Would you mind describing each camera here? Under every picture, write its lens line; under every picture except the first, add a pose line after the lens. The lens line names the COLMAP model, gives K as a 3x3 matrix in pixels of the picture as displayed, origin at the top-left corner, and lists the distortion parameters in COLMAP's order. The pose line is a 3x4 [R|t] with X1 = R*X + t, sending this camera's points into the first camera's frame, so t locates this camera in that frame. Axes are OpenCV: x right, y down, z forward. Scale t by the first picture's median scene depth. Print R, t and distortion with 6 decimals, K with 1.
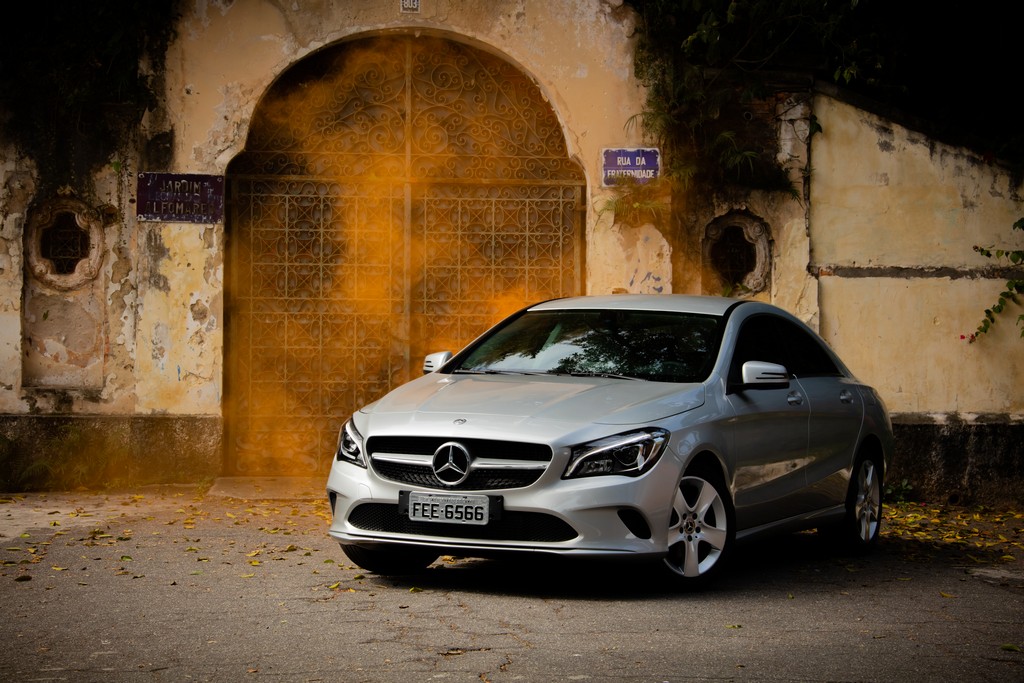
lens RADIAL K [[2496.9, 0, 531.2], [0, 2496.9, 355.4], [0, 0, 1]] dist [0.516231, 0.763214]
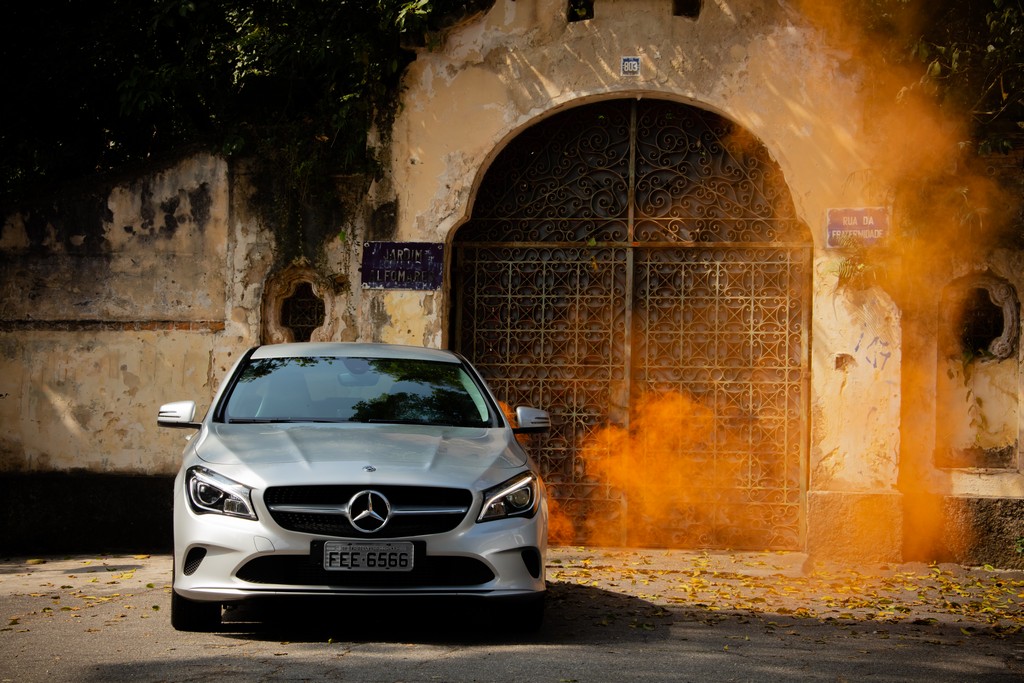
lens RADIAL K [[2496.9, 0, 531.2], [0, 2496.9, 355.4], [0, 0, 1]] dist [0.516231, 0.763214]
pose [[0.965600, -0.001442, -0.260029, 0.169681], [-0.008844, 0.999224, -0.038379, 0.011625], [0.259883, 0.039359, 0.964838, 0.043893]]
